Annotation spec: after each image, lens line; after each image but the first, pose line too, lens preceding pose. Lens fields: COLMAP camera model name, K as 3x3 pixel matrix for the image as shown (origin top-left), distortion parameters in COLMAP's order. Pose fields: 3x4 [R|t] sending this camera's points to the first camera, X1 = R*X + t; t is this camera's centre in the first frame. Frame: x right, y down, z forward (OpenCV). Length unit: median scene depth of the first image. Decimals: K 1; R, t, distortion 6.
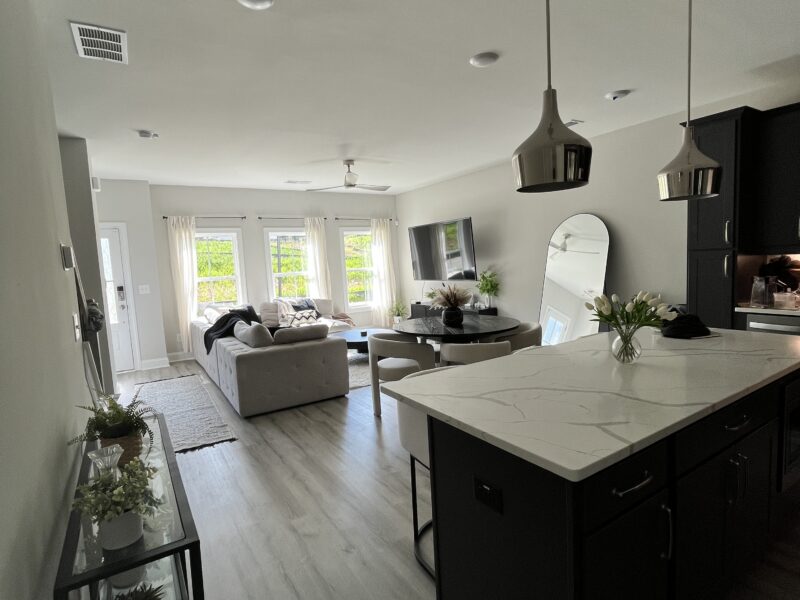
lens RADIAL K [[433.4, 0, 400.0], [0, 433.4, 300.0], [0, 0, 1]] dist [-0.005079, -0.000861]
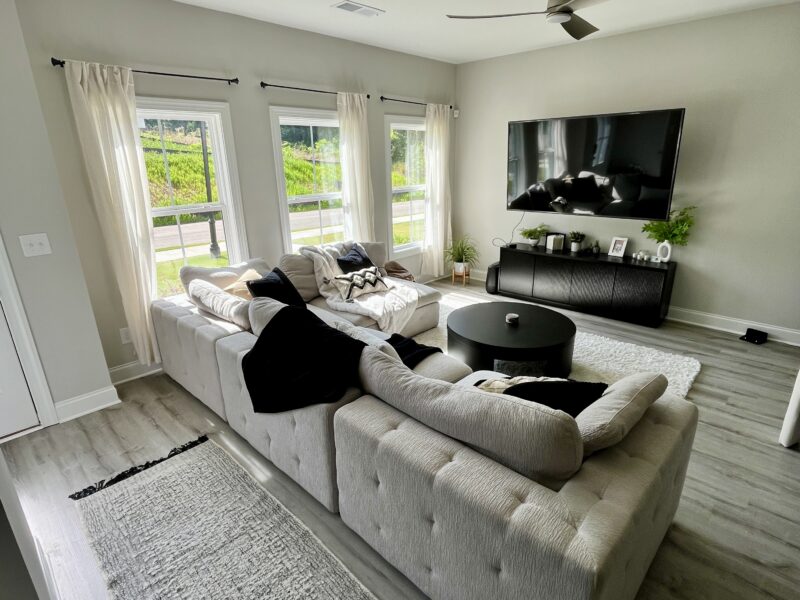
lens RADIAL K [[433.4, 0, 400.0], [0, 433.4, 300.0], [0, 0, 1]] dist [-0.005079, -0.000861]
pose [[0.969682, -0.042332, 0.240675, -0.304966], [-0.010874, 0.976431, 0.215556, -0.056513], [-0.244128, -0.211638, 0.946367, 0.440326]]
